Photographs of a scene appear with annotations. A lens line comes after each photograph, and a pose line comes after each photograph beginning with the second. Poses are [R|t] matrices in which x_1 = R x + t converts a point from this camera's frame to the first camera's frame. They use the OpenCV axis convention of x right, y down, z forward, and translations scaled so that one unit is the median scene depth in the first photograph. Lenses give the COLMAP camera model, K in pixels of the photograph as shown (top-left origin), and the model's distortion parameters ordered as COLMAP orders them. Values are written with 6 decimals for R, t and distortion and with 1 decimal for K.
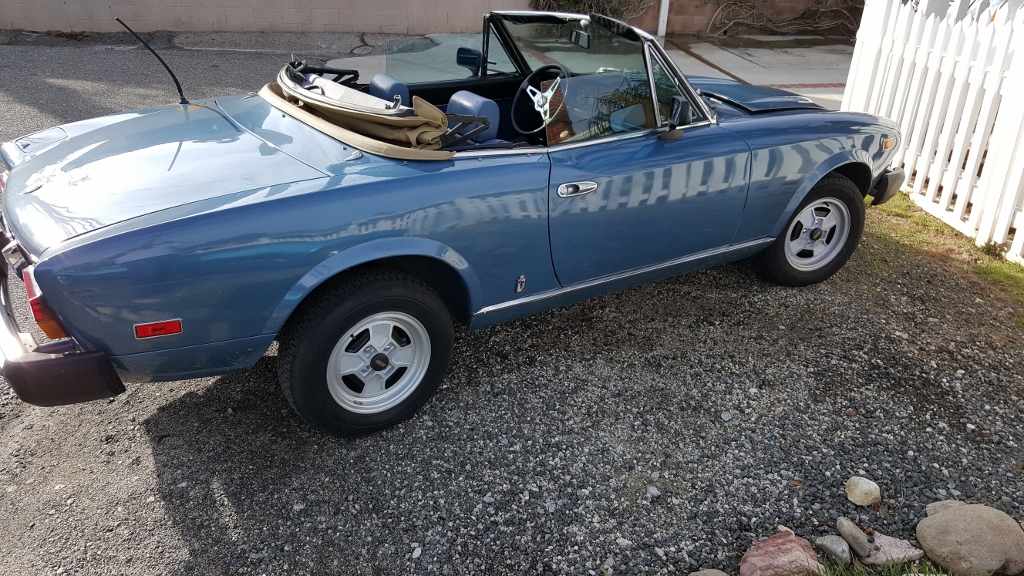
lens RADIAL K [[770.0, 0, 488.8], [0, 770.0, 305.7], [0, 0, 1]] dist [0.077777, -0.113359]
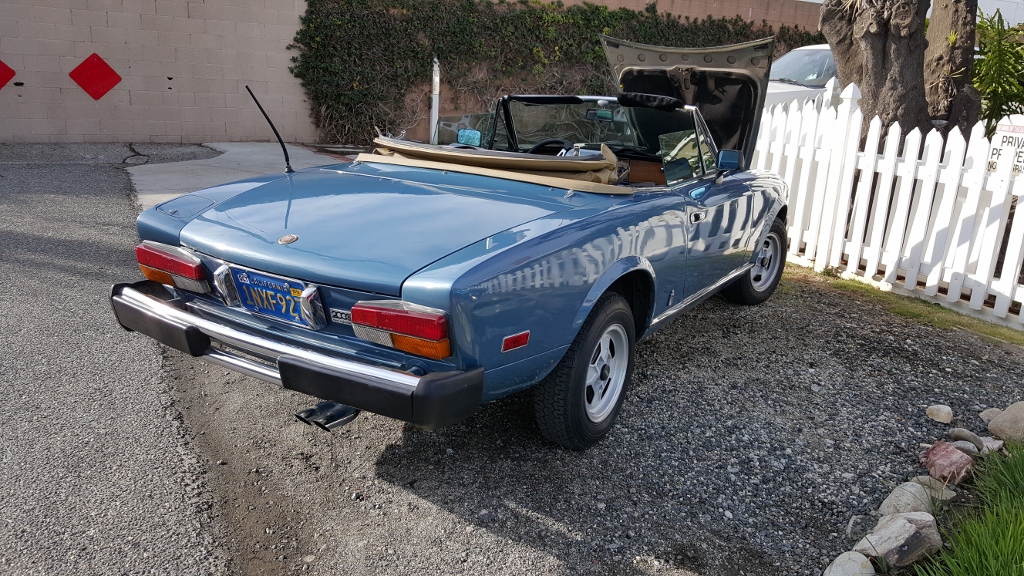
lens RADIAL K [[770.0, 0, 509.2], [0, 770.0, 286.6], [0, 0, 1]] dist [0.077777, -0.113359]
pose [[0.904454, -0.086922, 0.417621, -0.612068], [0.156571, 0.978332, -0.135466, 0.068390], [-0.396797, 0.187910, 0.898466, 0.023297]]
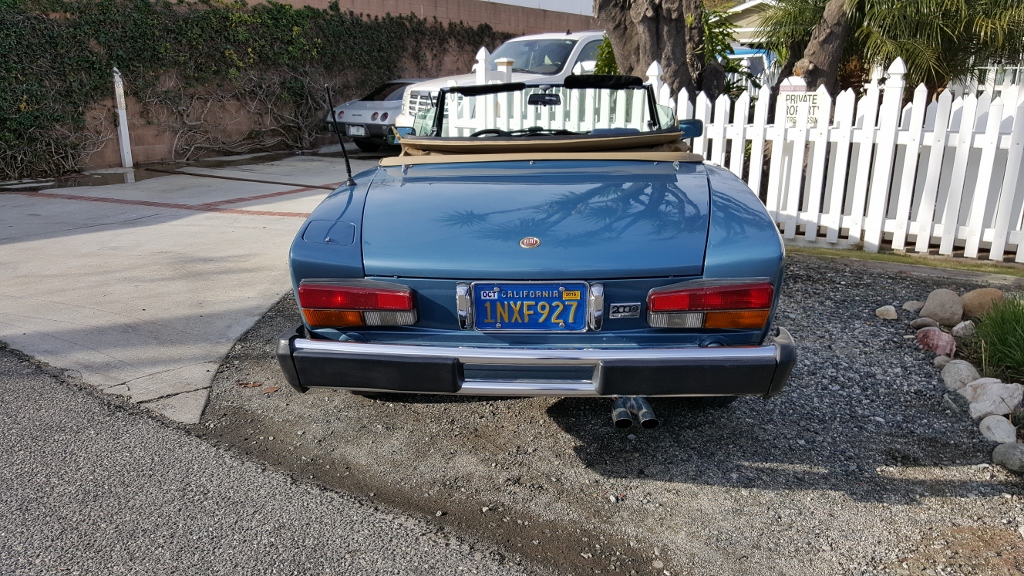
lens RADIAL K [[770.0, 0, 502.7], [0, 770.0, 298.7], [0, 0, 1]] dist [0.077777, -0.113359]
pose [[0.602746, -0.240701, 0.760763, -1.057709], [0.374493, 0.927224, -0.003340, -0.081235], [-0.704594, 0.286914, 0.649021, 0.387041]]
